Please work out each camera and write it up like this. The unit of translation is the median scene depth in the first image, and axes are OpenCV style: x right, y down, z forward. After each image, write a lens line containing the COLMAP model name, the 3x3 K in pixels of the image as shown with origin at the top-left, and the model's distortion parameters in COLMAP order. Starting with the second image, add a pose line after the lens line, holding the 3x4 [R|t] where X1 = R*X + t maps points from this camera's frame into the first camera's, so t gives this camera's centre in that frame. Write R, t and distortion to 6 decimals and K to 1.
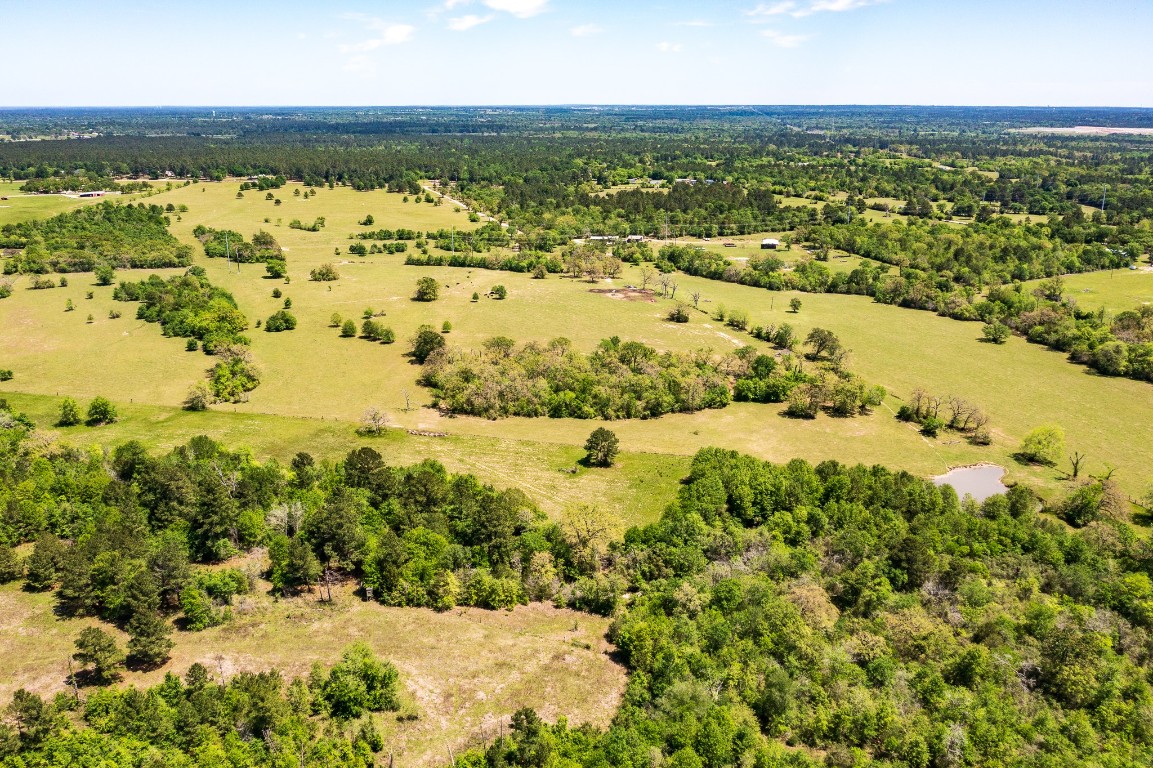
lens RADIAL K [[914.0, 0, 574.3], [0, 914.0, 386.0], [0, 0, 1]] dist [-0.012943, 0.006575]
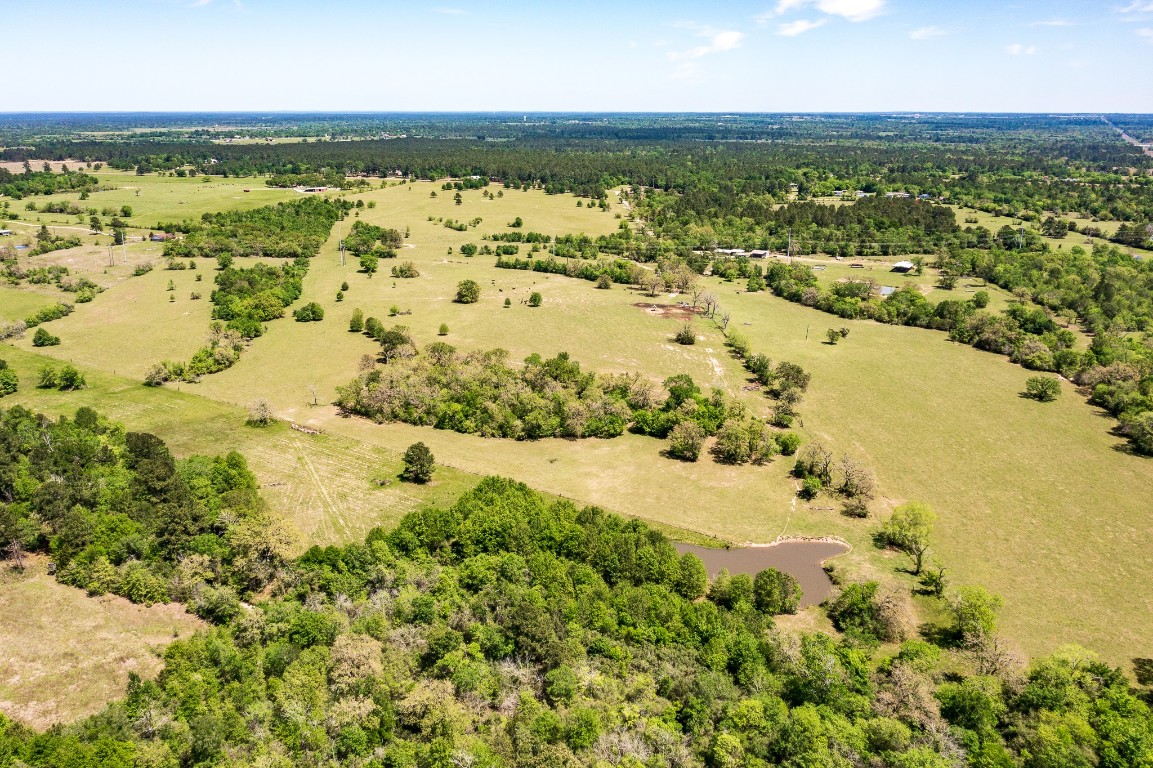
lens RADIAL K [[914.0, 0, 579.0], [0, 914.0, 388.3], [0, 0, 1]] dist [-0.012943, 0.006575]
pose [[0.945470, 0.096992, -0.310934, 0.252921], [-0.098292, 0.995091, 0.011525, -0.020661], [0.310525, 0.019666, 0.950362, 0.067816]]
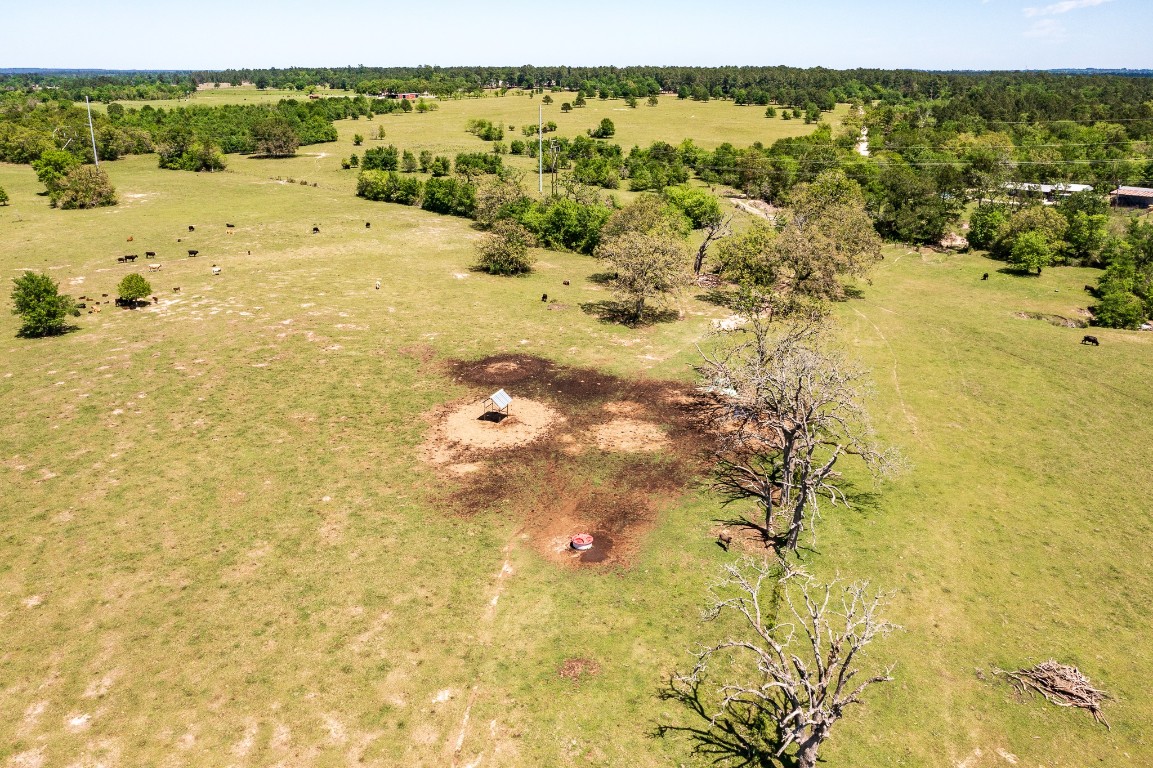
lens RADIAL K [[914.0, 0, 578.1], [0, 914.0, 386.6], [0, 0, 1]] dist [-0.012943, 0.006575]
pose [[0.788999, 0.199483, -0.581109, 0.141306], [-0.181127, 0.979310, 0.090254, -0.114342], [0.587090, 0.034044, 0.808806, 0.806880]]
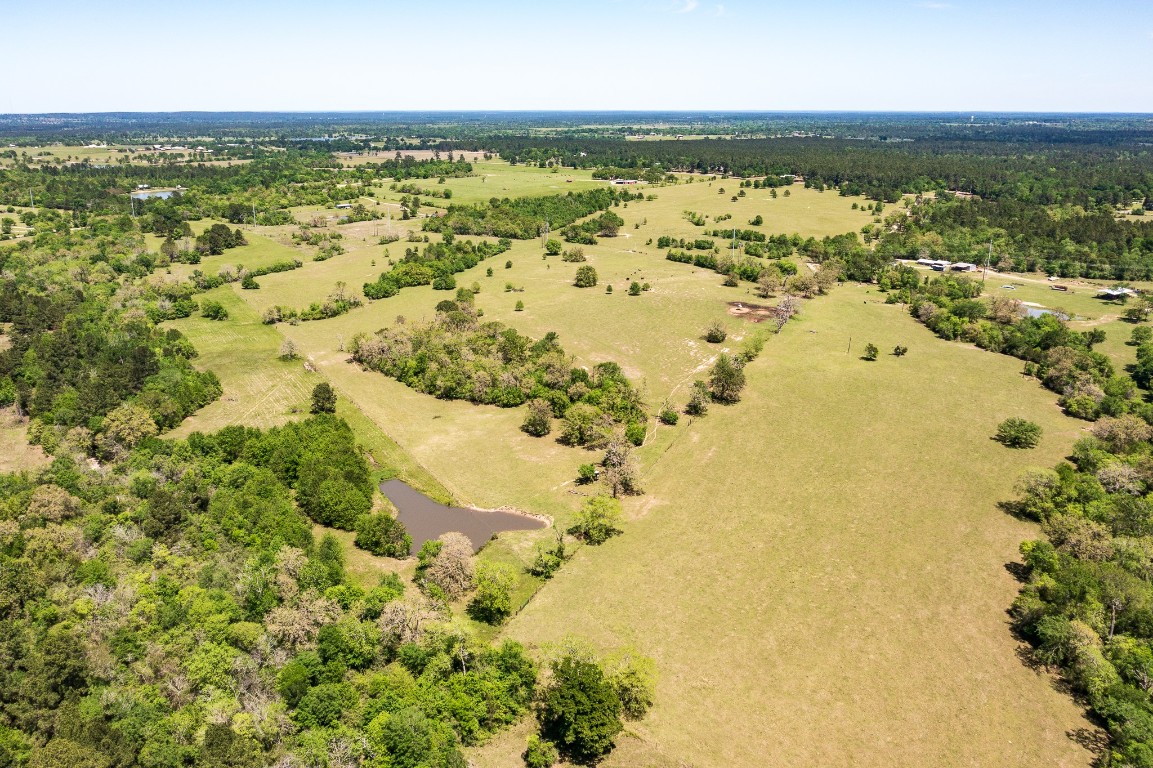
lens RADIAL K [[914.0, 0, 585.8], [0, 914.0, 378.1], [0, 0, 1]] dist [-0.012943, 0.006575]
pose [[0.689542, 0.205565, -0.694460, 0.559428], [-0.214562, 0.973810, 0.075212, -0.062879], [0.691733, 0.097143, 0.715590, 0.205534]]
